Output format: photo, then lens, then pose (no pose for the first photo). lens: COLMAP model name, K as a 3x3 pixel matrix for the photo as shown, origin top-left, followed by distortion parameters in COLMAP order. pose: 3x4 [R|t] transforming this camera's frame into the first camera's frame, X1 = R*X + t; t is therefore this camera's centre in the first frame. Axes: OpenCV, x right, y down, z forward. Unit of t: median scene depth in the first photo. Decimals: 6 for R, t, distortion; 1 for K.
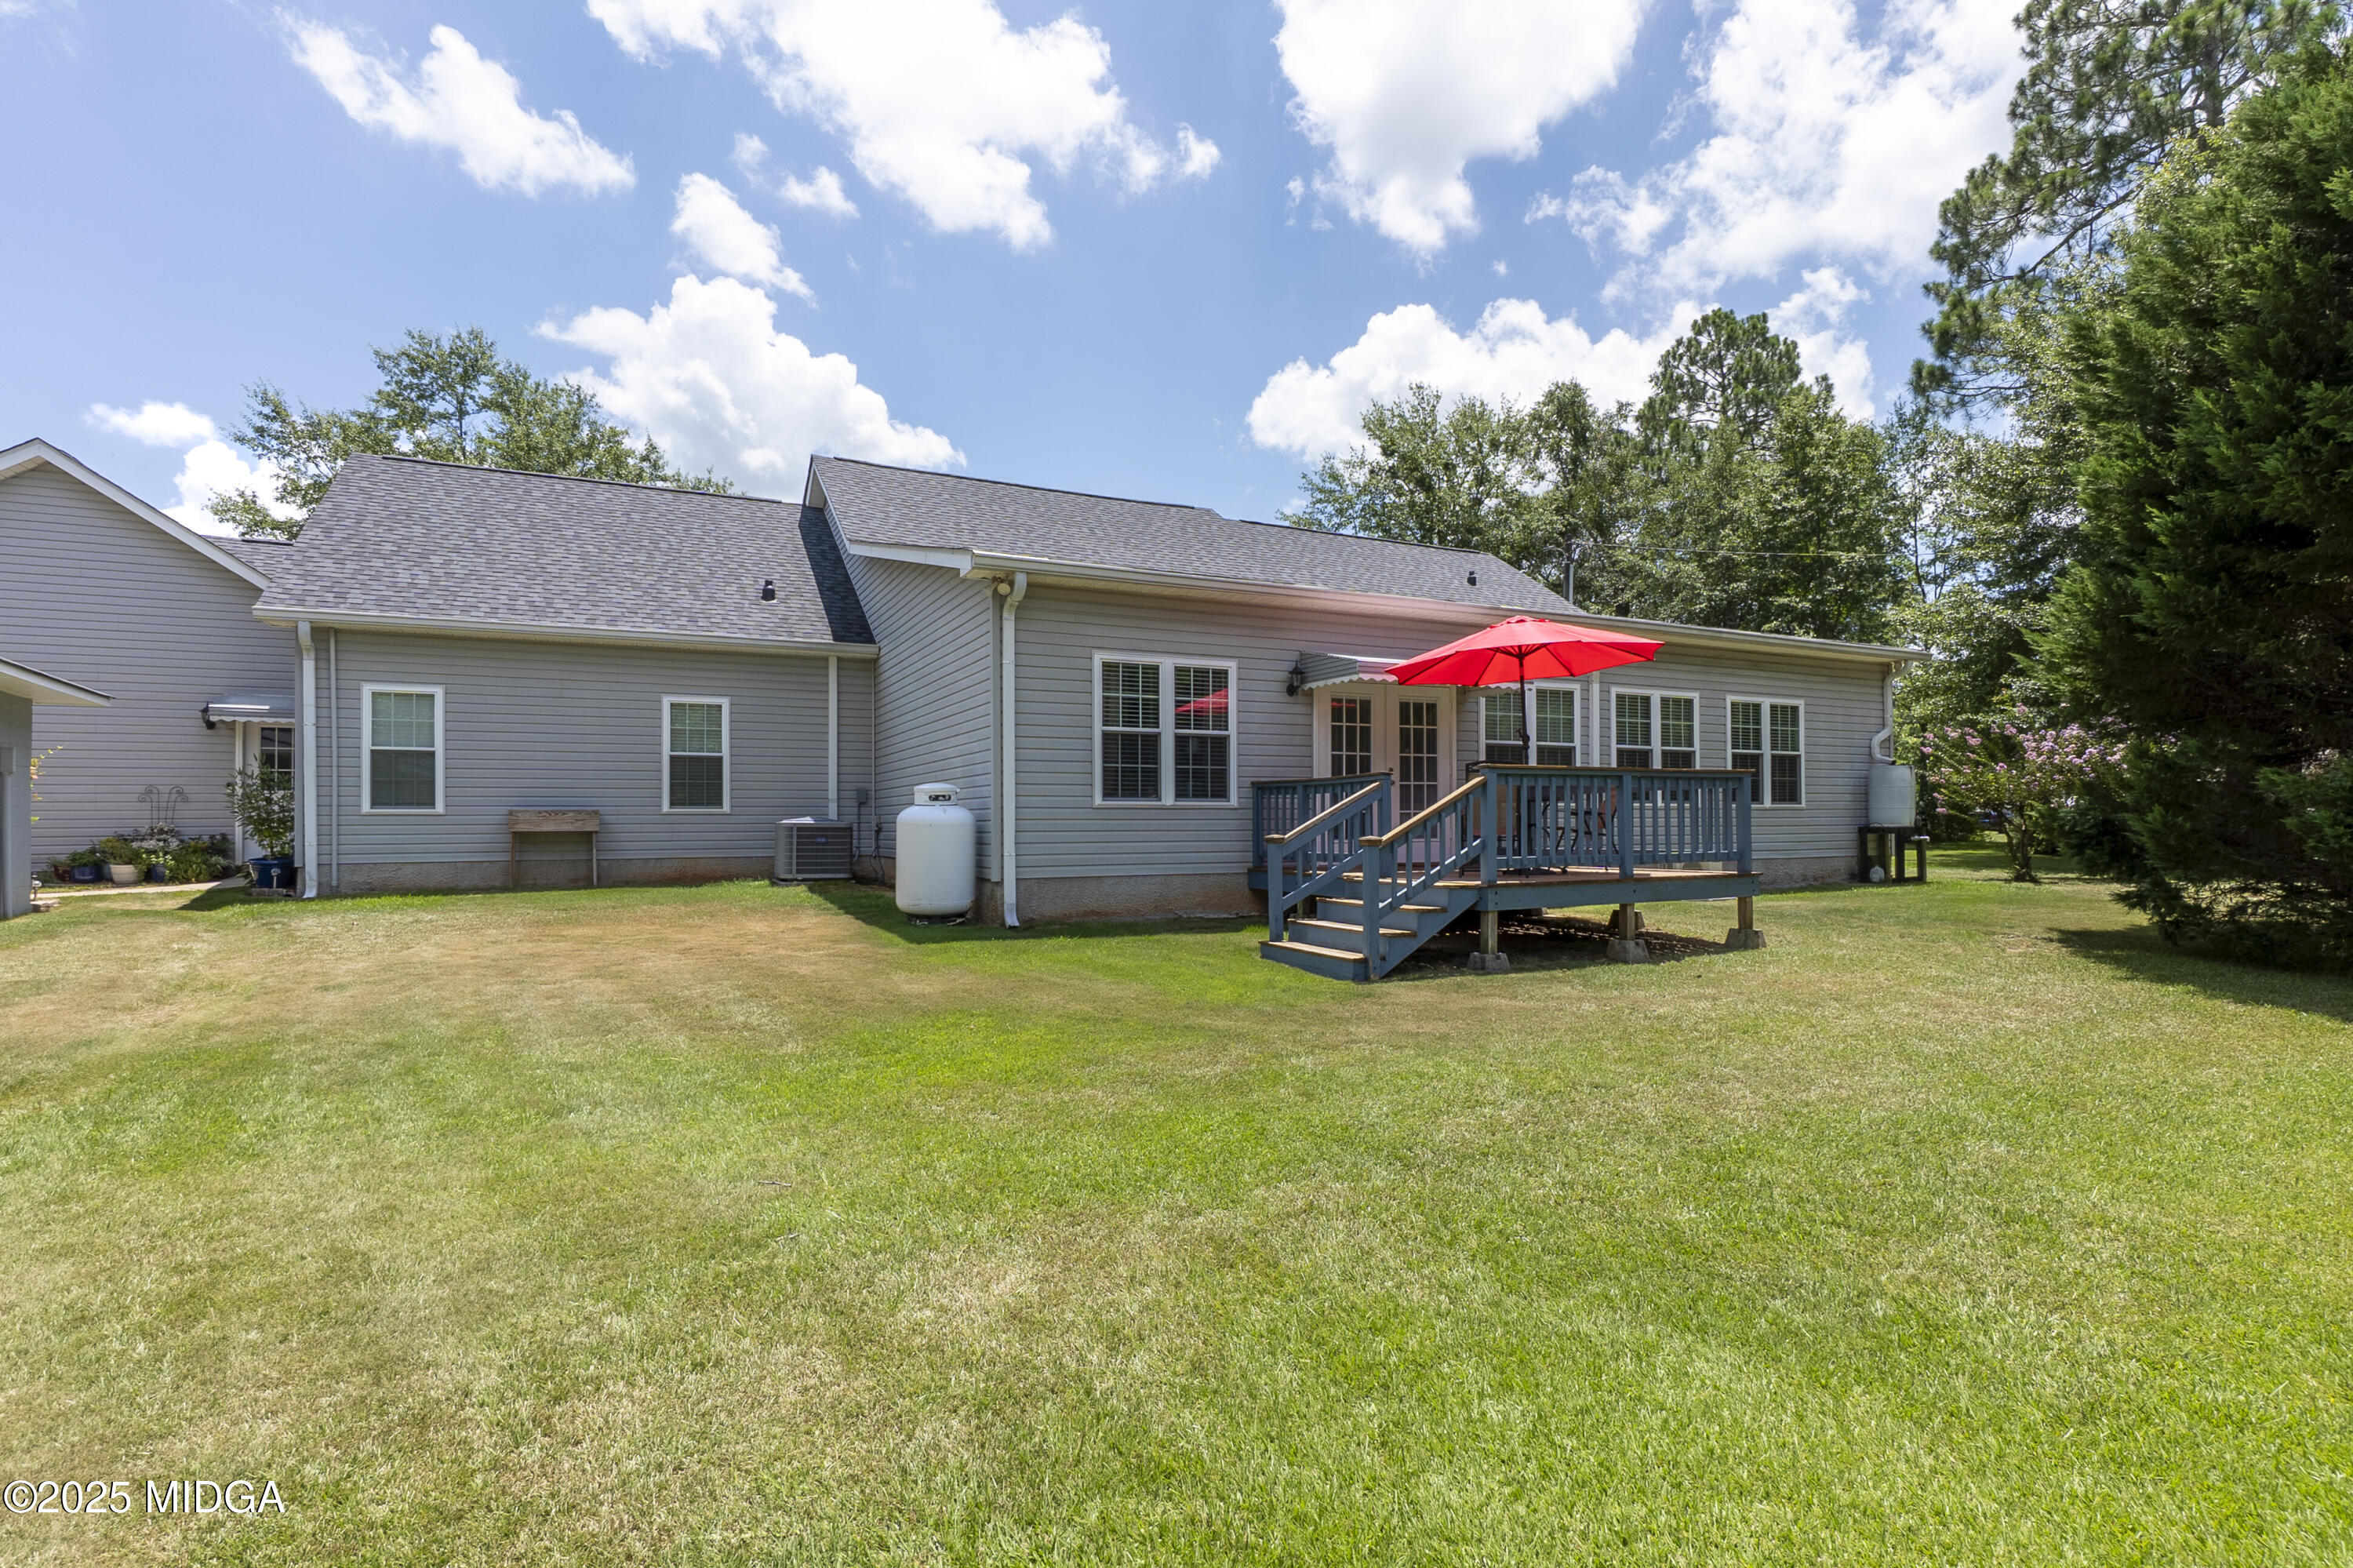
lens RADIAL K [[1107.0, 0, 1175.9], [0, 1107.0, 801.3], [0, 0, 1]] dist [-0.013485, 0.001340]
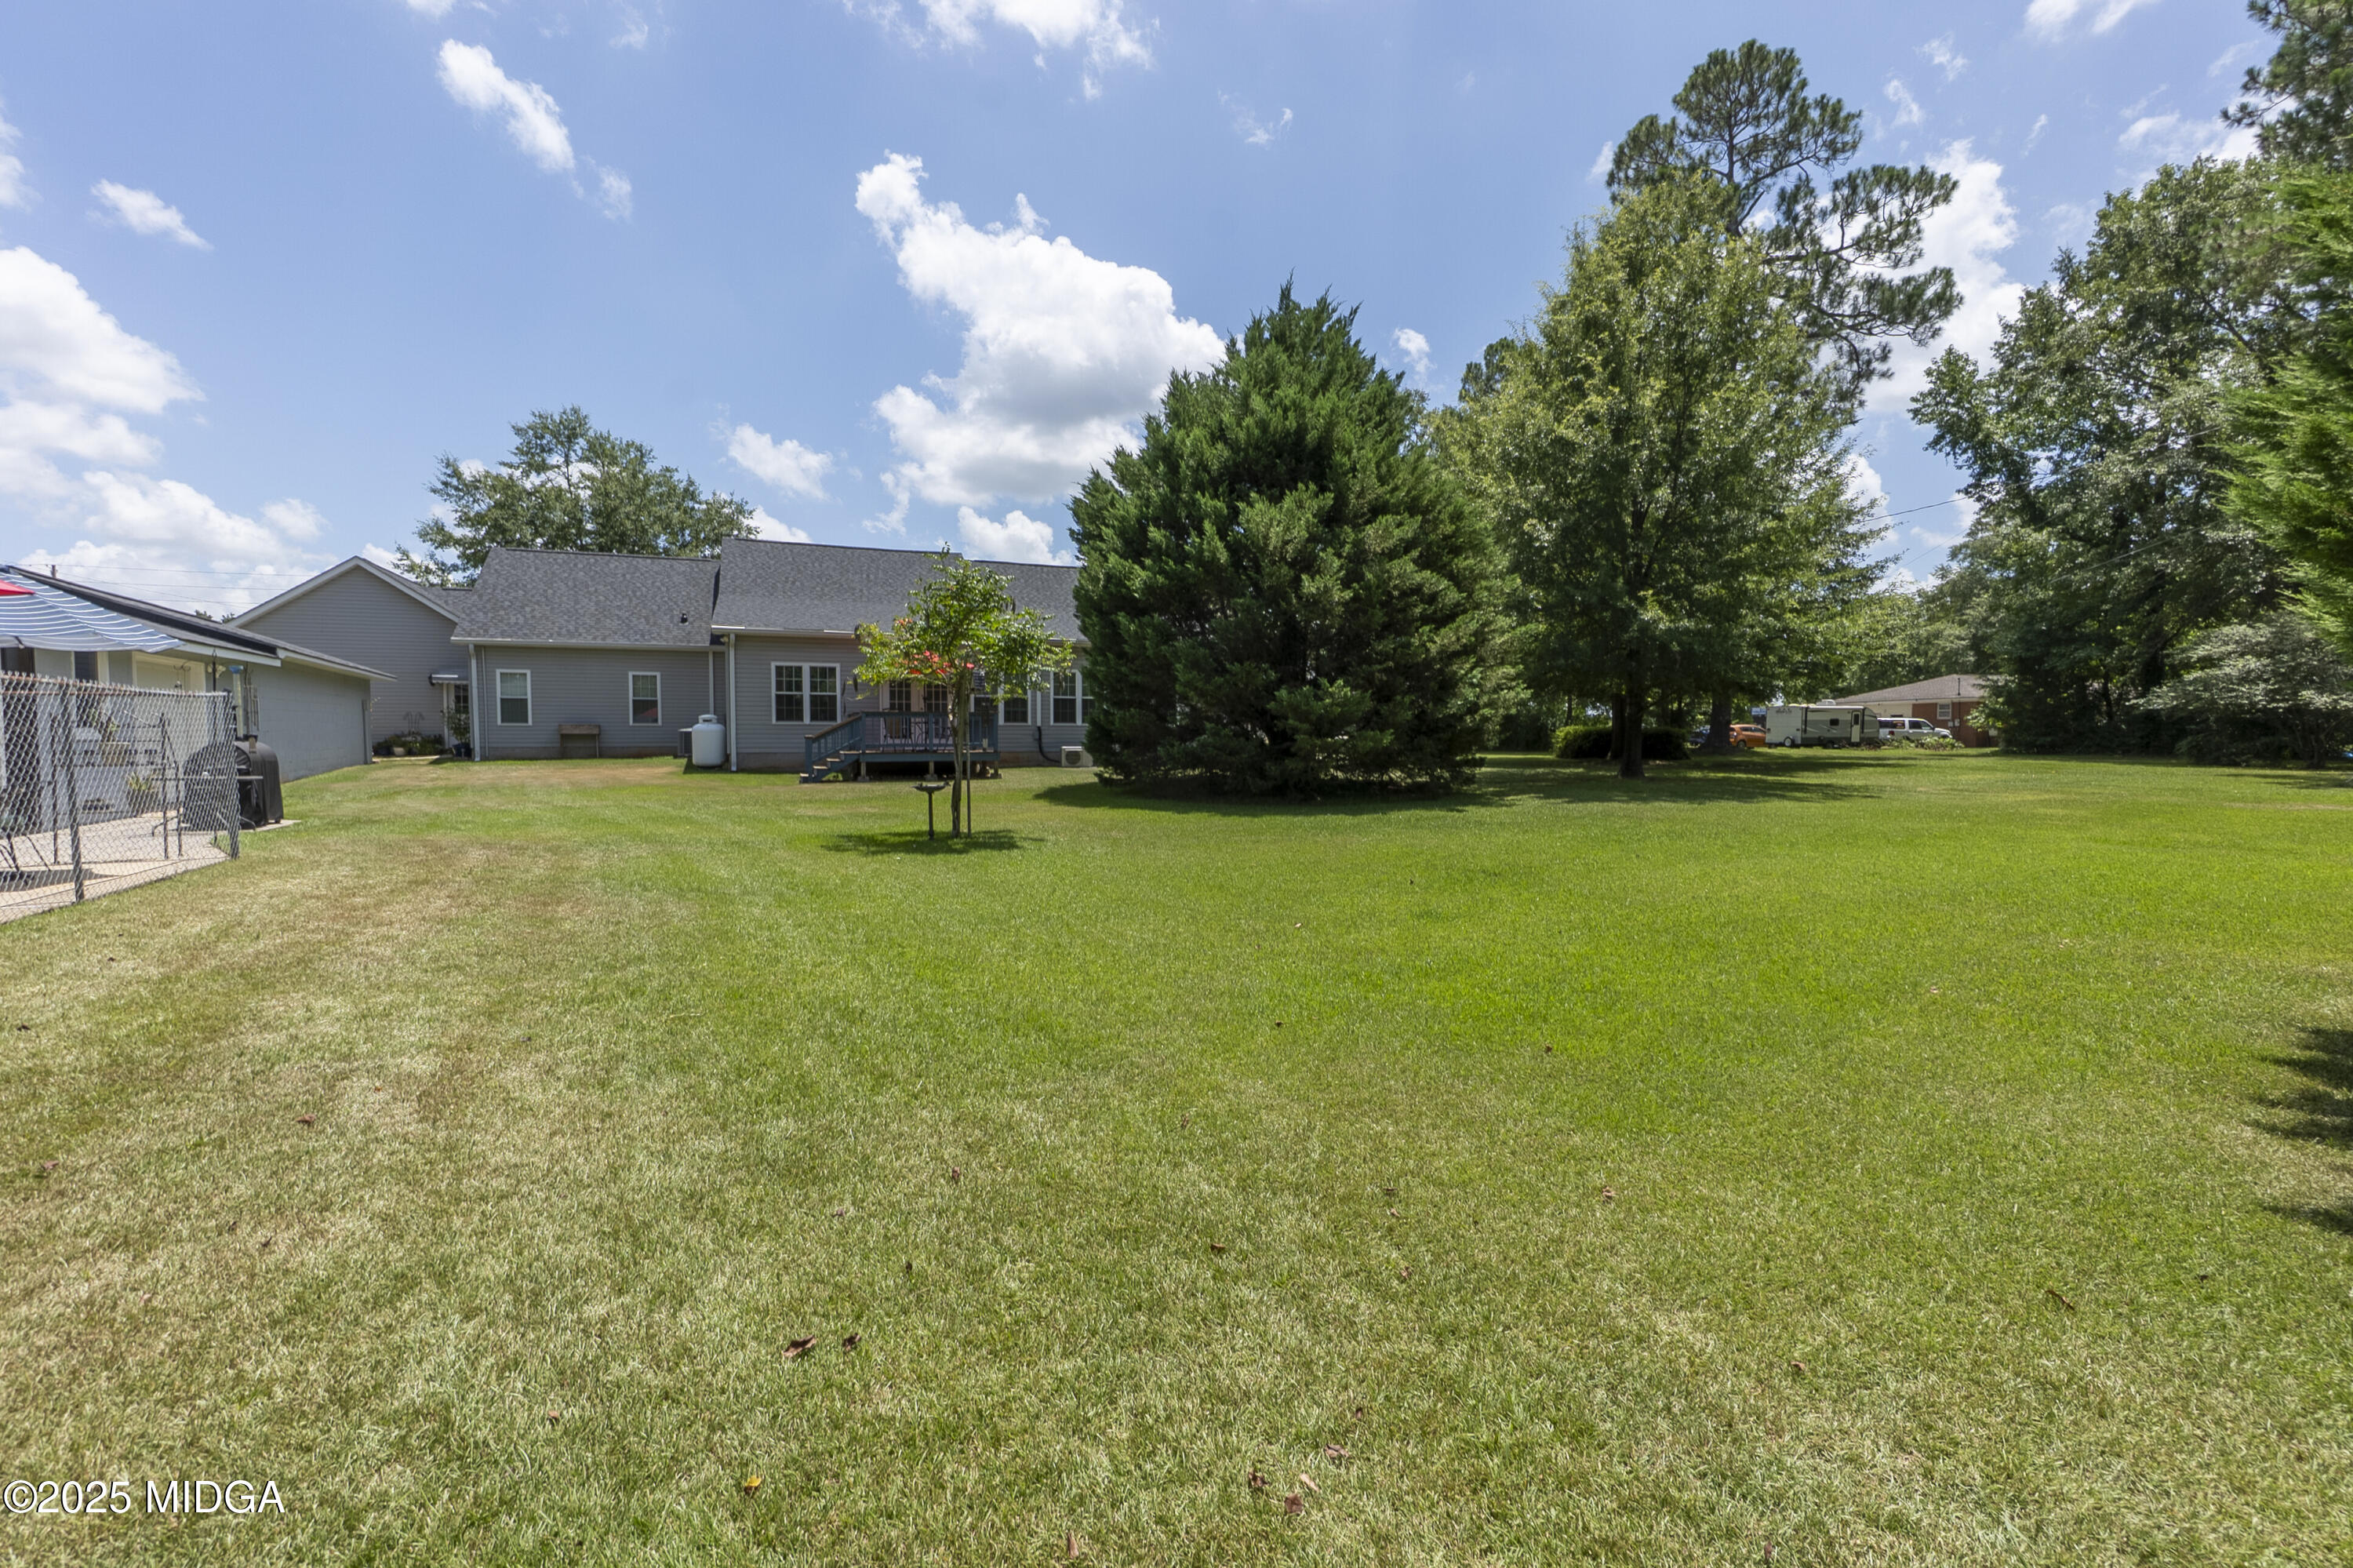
lens RADIAL K [[1005.2, 0, 1165.3], [0, 1005.2, 770.0], [0, 0, 1]] dist [-0.007611, 0.000988]
pose [[0.997078, 0.009019, -0.075851, 0.821231], [-0.004753, 0.998406, 0.056231, -0.020007], [0.076237, -0.055706, 0.995532, -0.997580]]
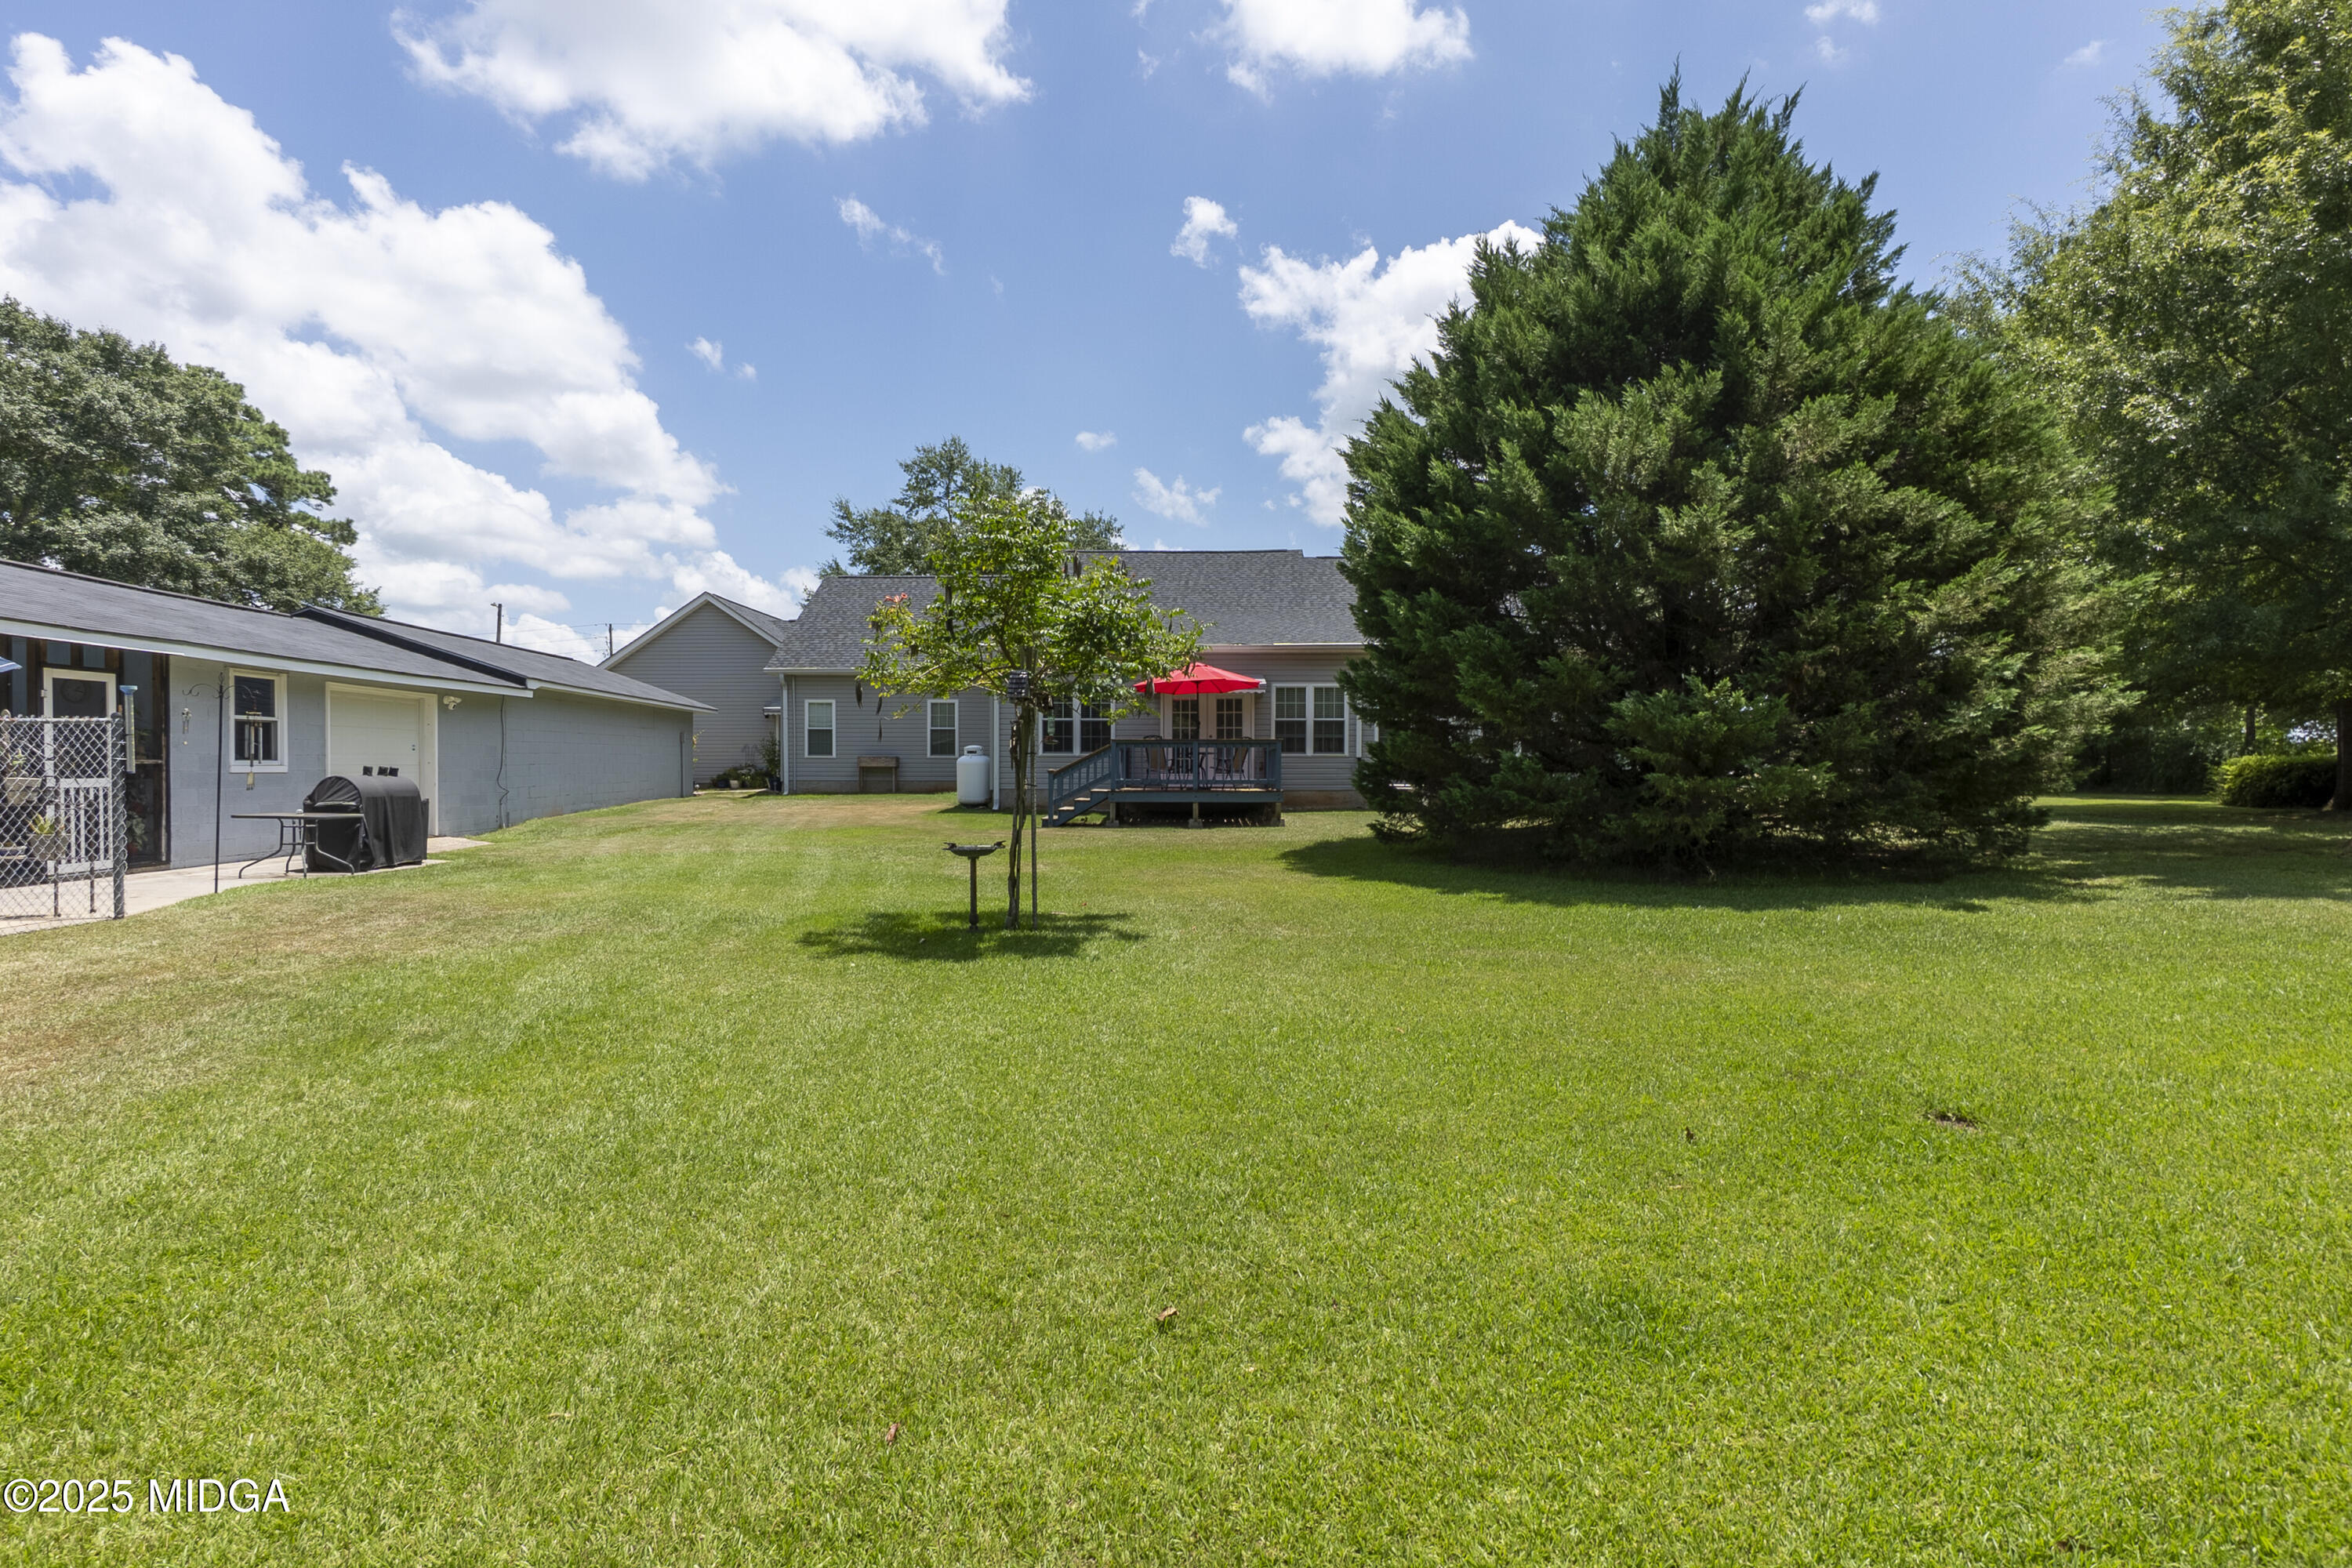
lens RADIAL K [[1106.5, 0, 1179.0], [0, 1106.5, 777.1], [0, 0, 1]] dist [-0.013485, 0.001340]
pose [[0.889943, 0.011127, -0.455935, 0.950883], [0.002849, 0.999547, 0.029956, -0.015036], [0.456062, -0.027958, 0.889509, -0.646813]]
